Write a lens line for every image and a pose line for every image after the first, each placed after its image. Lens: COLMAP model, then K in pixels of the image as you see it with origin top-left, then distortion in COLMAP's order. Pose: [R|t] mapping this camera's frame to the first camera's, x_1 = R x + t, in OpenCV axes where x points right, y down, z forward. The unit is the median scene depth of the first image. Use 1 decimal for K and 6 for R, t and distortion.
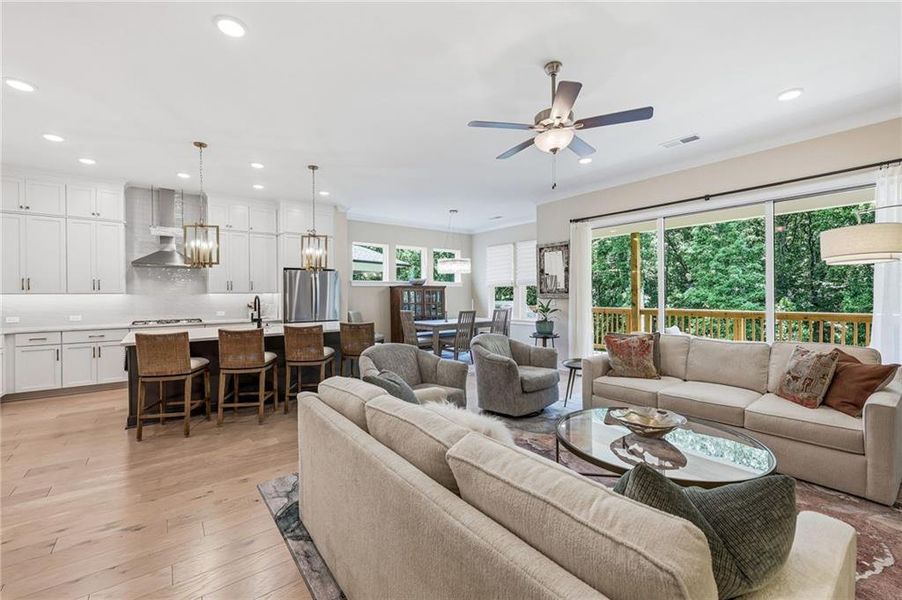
lens RADIAL K [[373.6, 0, 451.0], [0, 373.6, 300.0], [0, 0, 1]] dist [-0.001980, -0.000247]
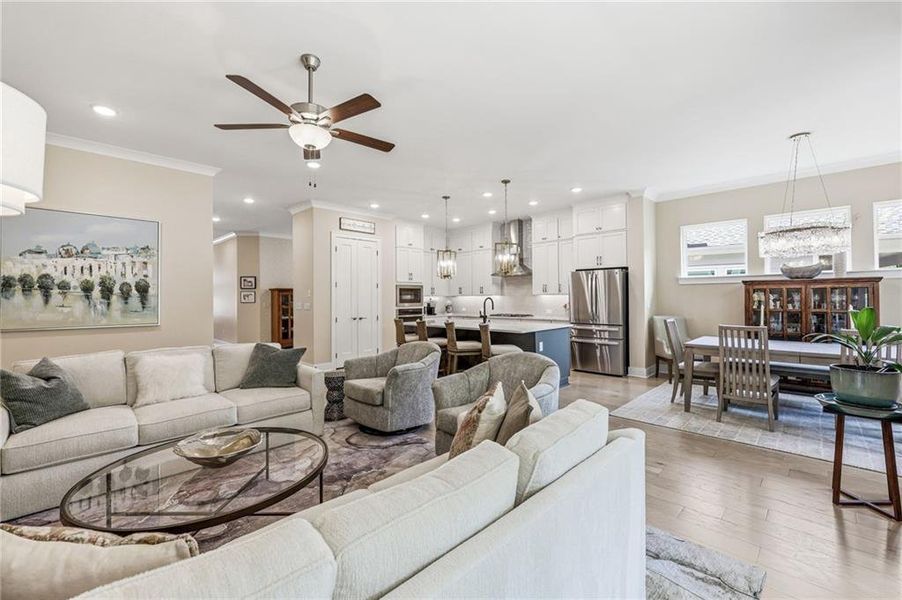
lens RADIAL K [[397.4, 0, 451.0], [0, 397.4, 300.0], [0, 0, 1]] dist [0.002444, 0.000349]
pose [[0.146273, 0.013588, -0.989151, 0.801499], [-0.006506, 0.999897, 0.012774, -0.020739], [0.989223, 0.004567, 0.146346, 0.686931]]
